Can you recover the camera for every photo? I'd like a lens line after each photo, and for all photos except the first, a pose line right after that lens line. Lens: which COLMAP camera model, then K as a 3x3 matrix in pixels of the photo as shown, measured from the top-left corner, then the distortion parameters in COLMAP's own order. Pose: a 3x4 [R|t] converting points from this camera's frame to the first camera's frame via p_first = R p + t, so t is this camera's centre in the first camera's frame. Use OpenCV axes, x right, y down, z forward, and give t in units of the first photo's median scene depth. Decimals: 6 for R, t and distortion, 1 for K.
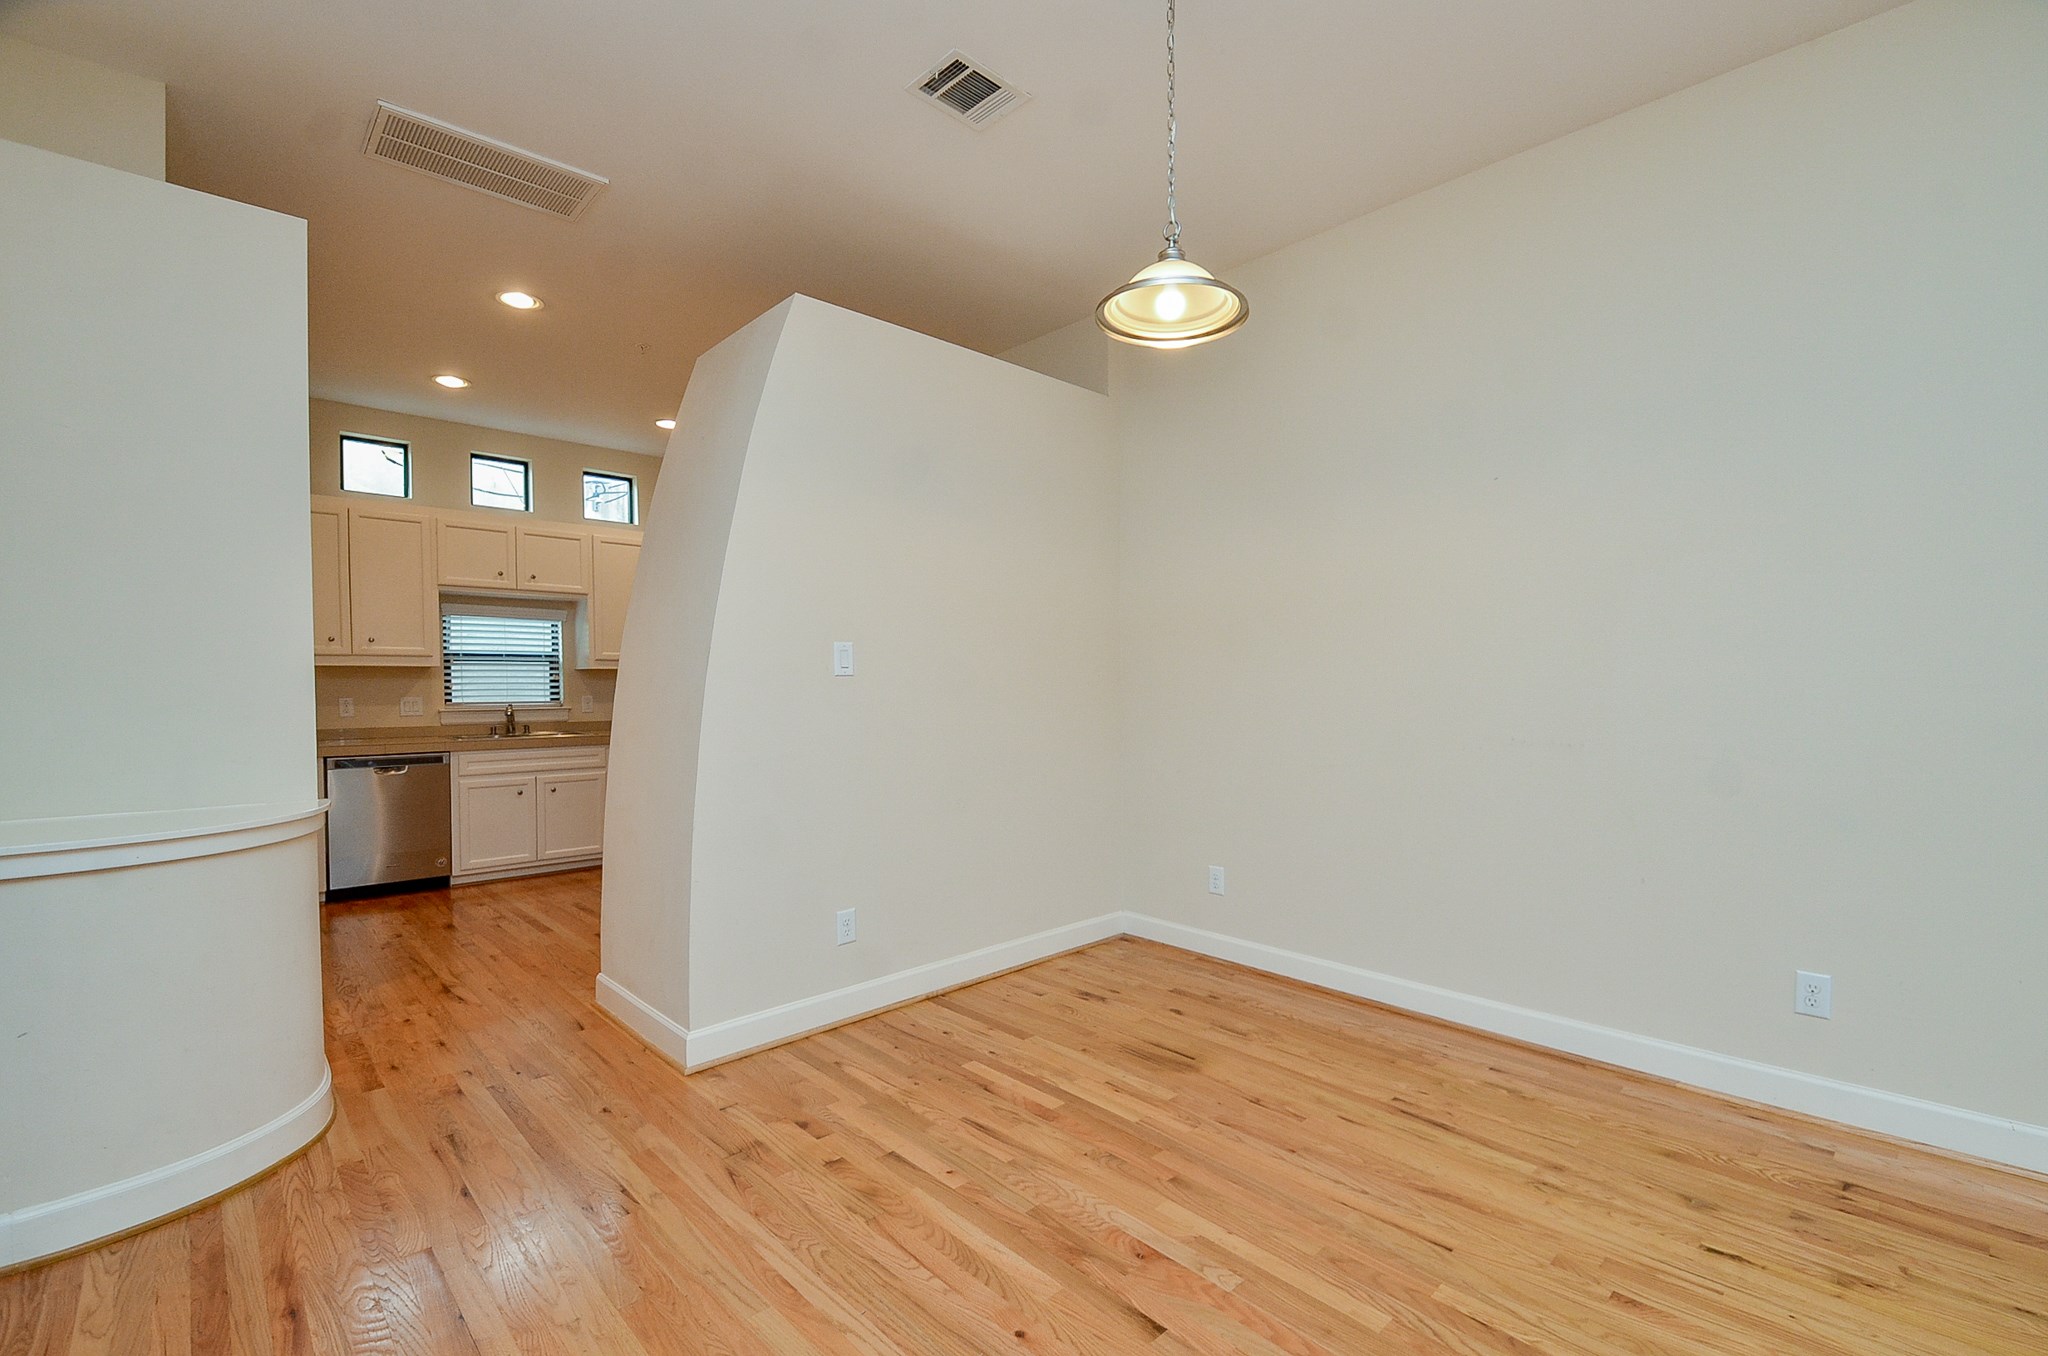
lens RADIAL K [[883.5, 0, 1076.3], [0, 883.5, 686.2], [0, 0, 1]] dist [-0.017910, -0.002140]
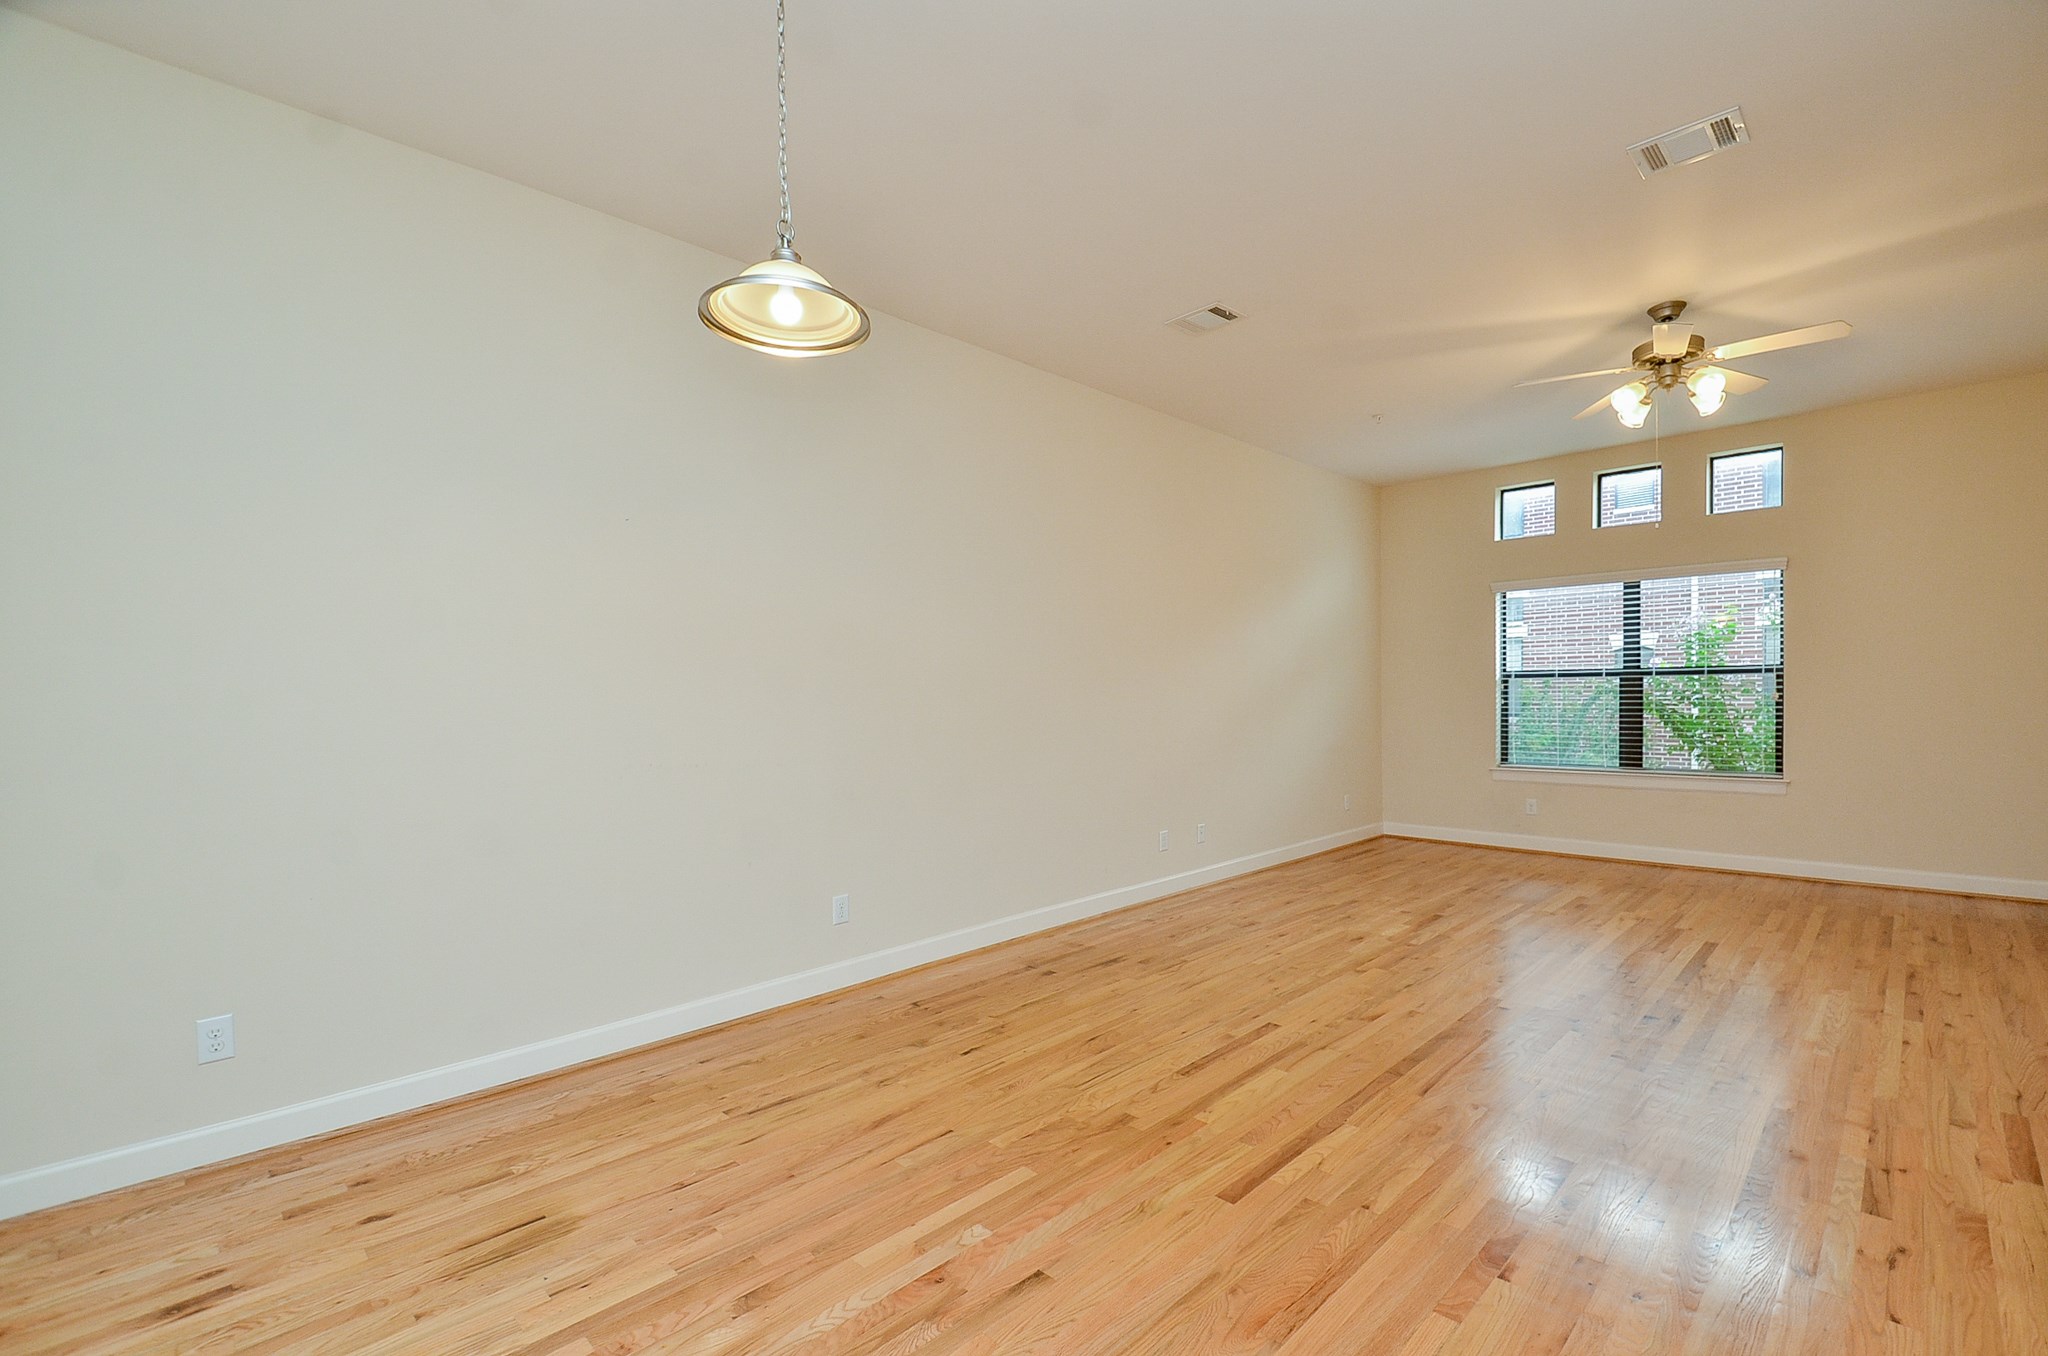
lens RADIAL K [[883.5, 0, 1038.9], [0, 883.5, 704.5], [0, 0, 1]] dist [-0.017910, -0.002140]
pose [[-0.002219, -0.014355, 0.999895, -0.647851], [0.022235, 0.999649, 0.014400, -0.011889], [-0.999750, 0.022265, -0.001899, 0.619538]]
